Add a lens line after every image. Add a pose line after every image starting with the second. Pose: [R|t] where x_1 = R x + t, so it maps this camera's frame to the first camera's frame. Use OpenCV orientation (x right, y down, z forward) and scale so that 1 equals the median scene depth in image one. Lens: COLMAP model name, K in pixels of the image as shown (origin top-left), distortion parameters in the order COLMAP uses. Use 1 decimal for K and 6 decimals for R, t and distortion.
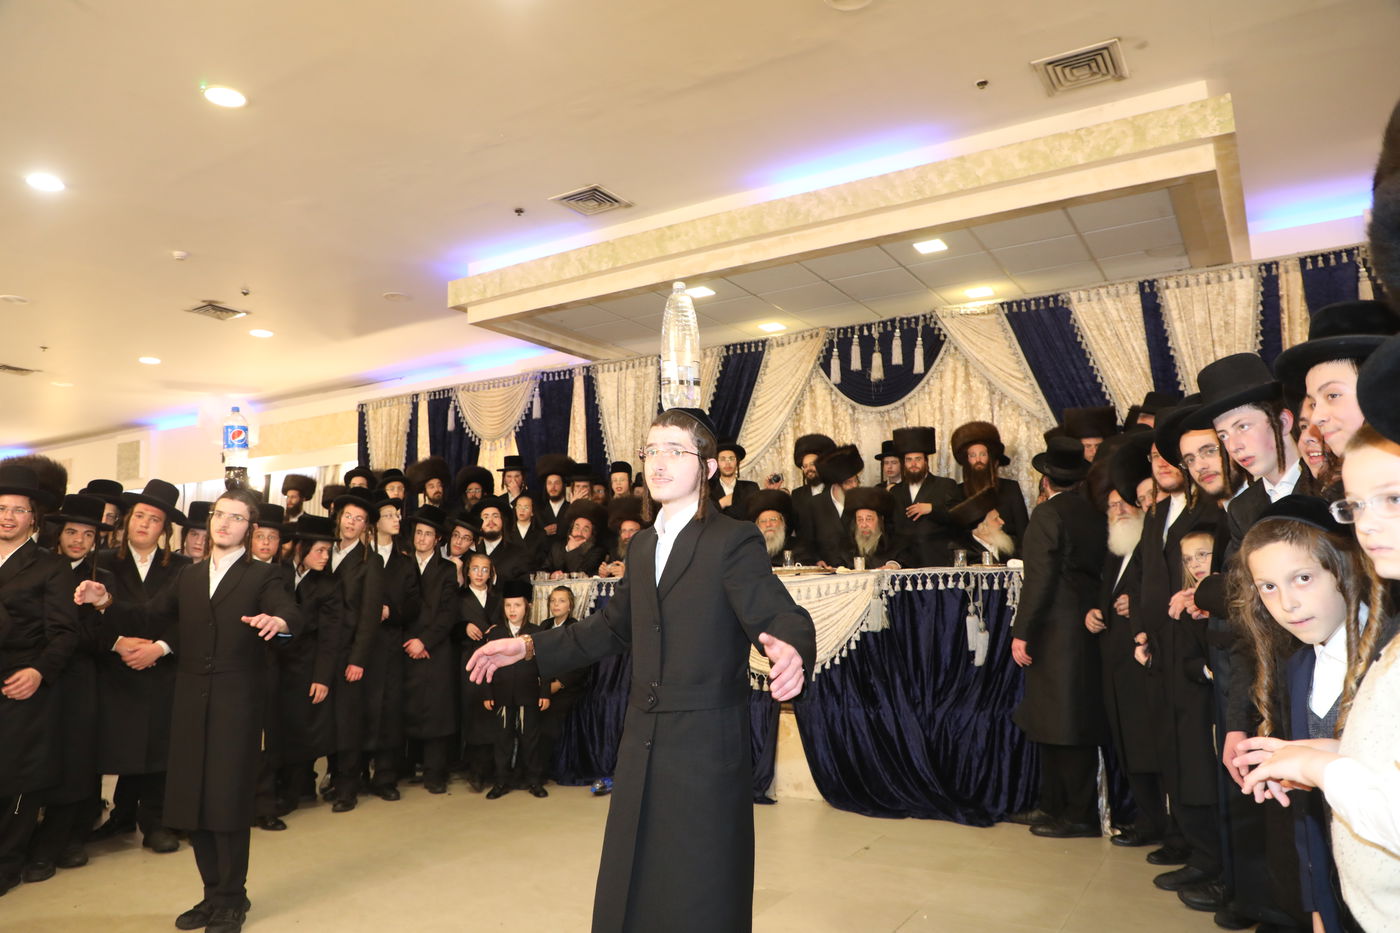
lens RADIAL K [[915.3, 0, 700.0], [0, 915.3, 466.5], [0, 0, 1]] dist [-0.086914, 0.040204]
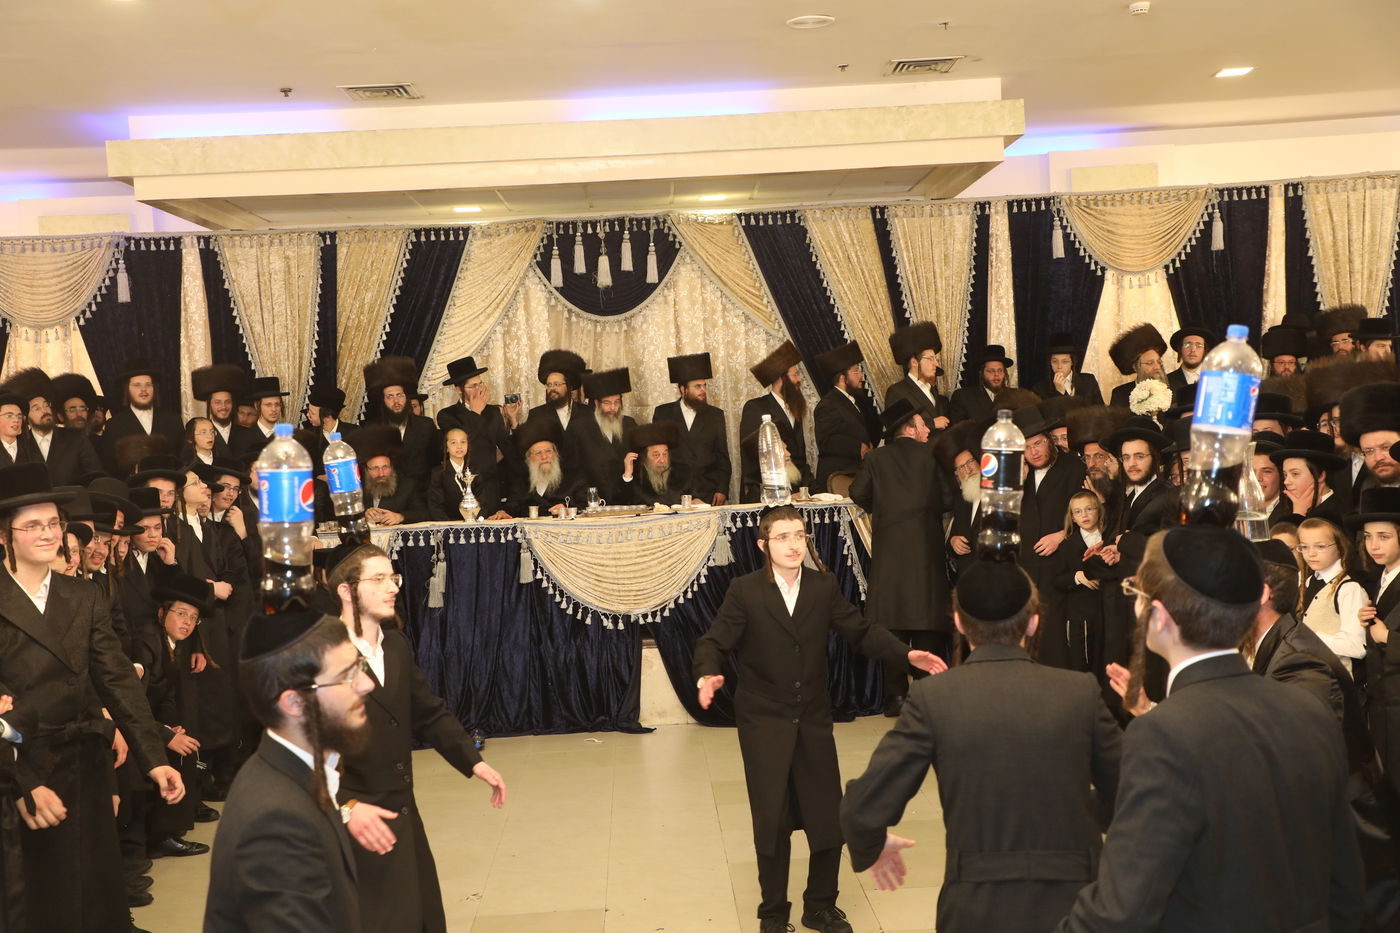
lens RADIAL K [[1355.3, 0, 700.0], [0, 1355.3, 466.5], [0, 0, 1]] dist [0.006274, 0.016121]
pose [[0.862142, -0.039441, 0.505130, -0.433479], [-0.029152, 0.991453, 0.127169, -0.095112], [-0.505828, -0.124363, 0.853623, -0.238241]]
